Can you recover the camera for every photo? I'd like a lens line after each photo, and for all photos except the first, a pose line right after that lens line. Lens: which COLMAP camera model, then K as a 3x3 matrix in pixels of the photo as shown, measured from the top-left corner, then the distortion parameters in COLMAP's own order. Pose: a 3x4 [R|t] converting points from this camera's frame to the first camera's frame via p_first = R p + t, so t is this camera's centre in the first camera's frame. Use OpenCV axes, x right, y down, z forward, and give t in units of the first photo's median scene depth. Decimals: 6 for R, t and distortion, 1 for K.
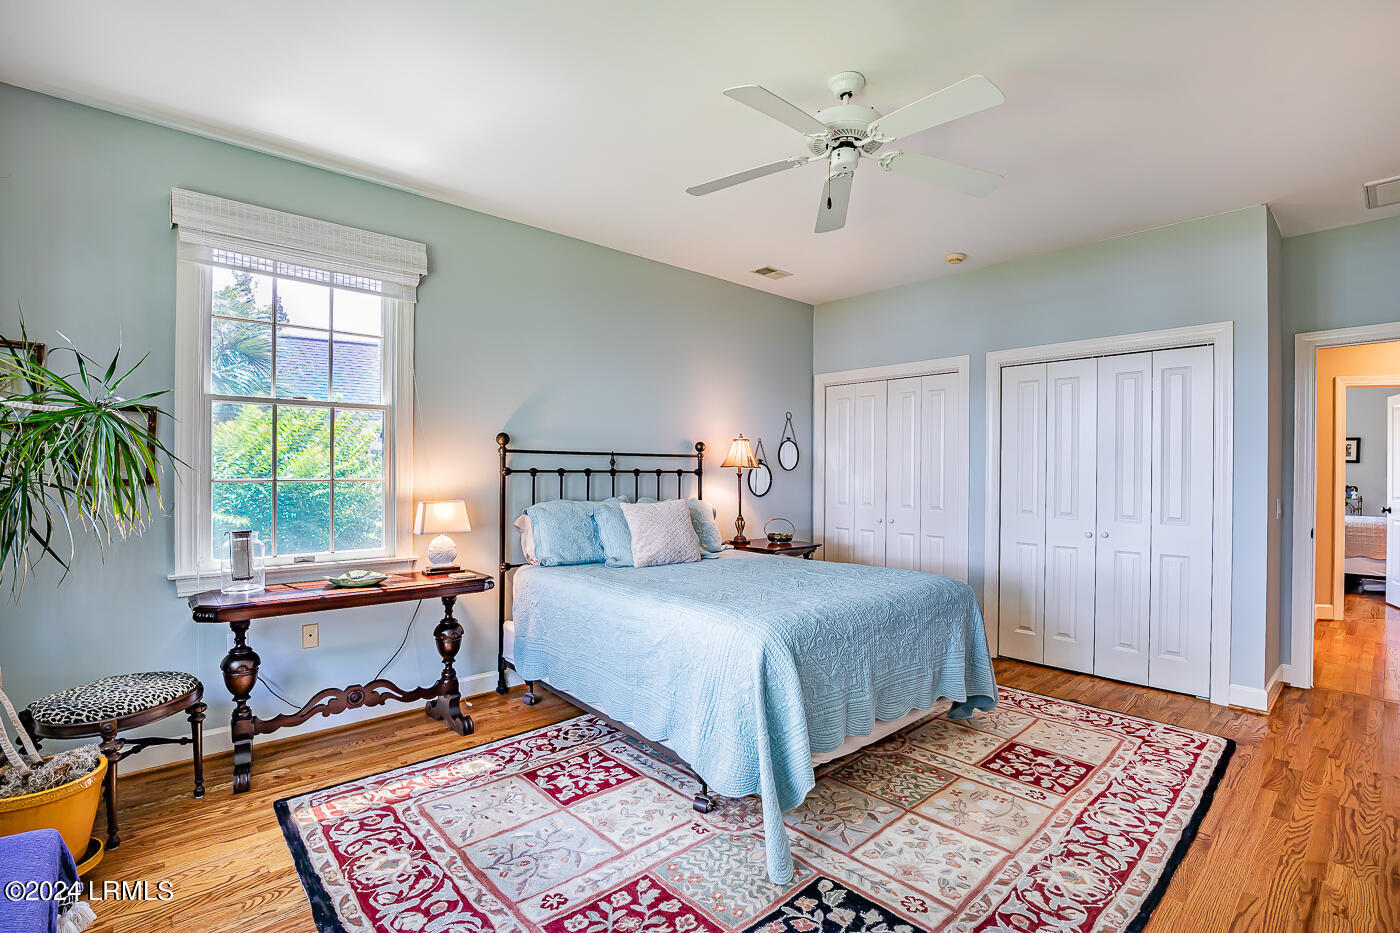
lens RADIAL K [[661.9, 0, 702.3], [0, 661.9, 442.6], [0, 0, 1]] dist [-0.028748, 0.000791]
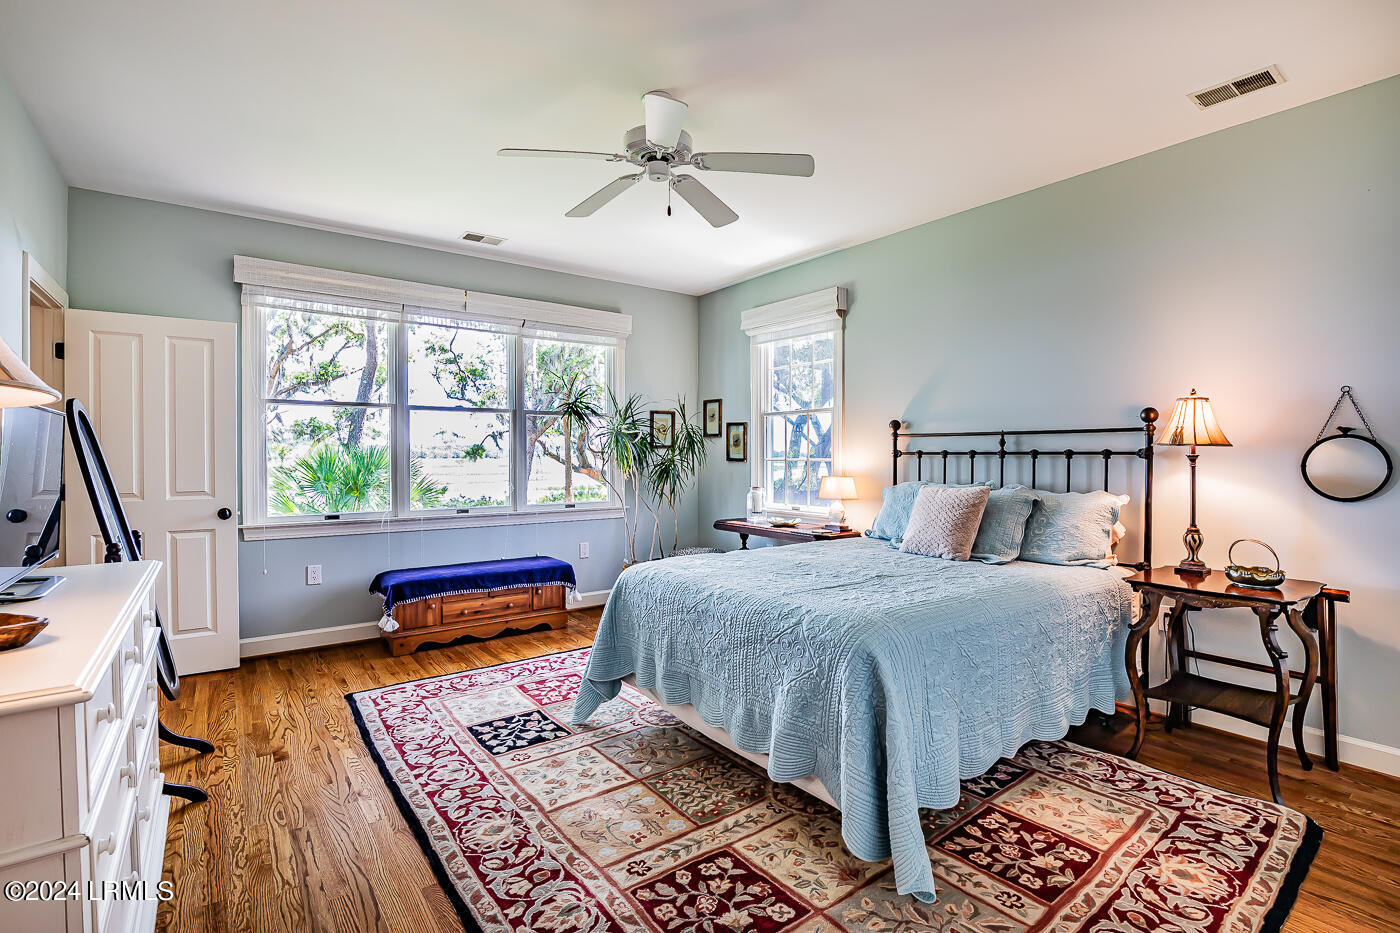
lens RADIAL K [[649.2, 0, 710.9], [0, 649.2, 462.1], [0, 0, 1]] dist [-0.034658, 0.000505]
pose [[-0.092570, 0.010826, -0.995647, 1.279931], [0.048733, 0.998792, 0.006330, 0.053698], [0.994513, -0.047935, -0.092985, 1.195580]]
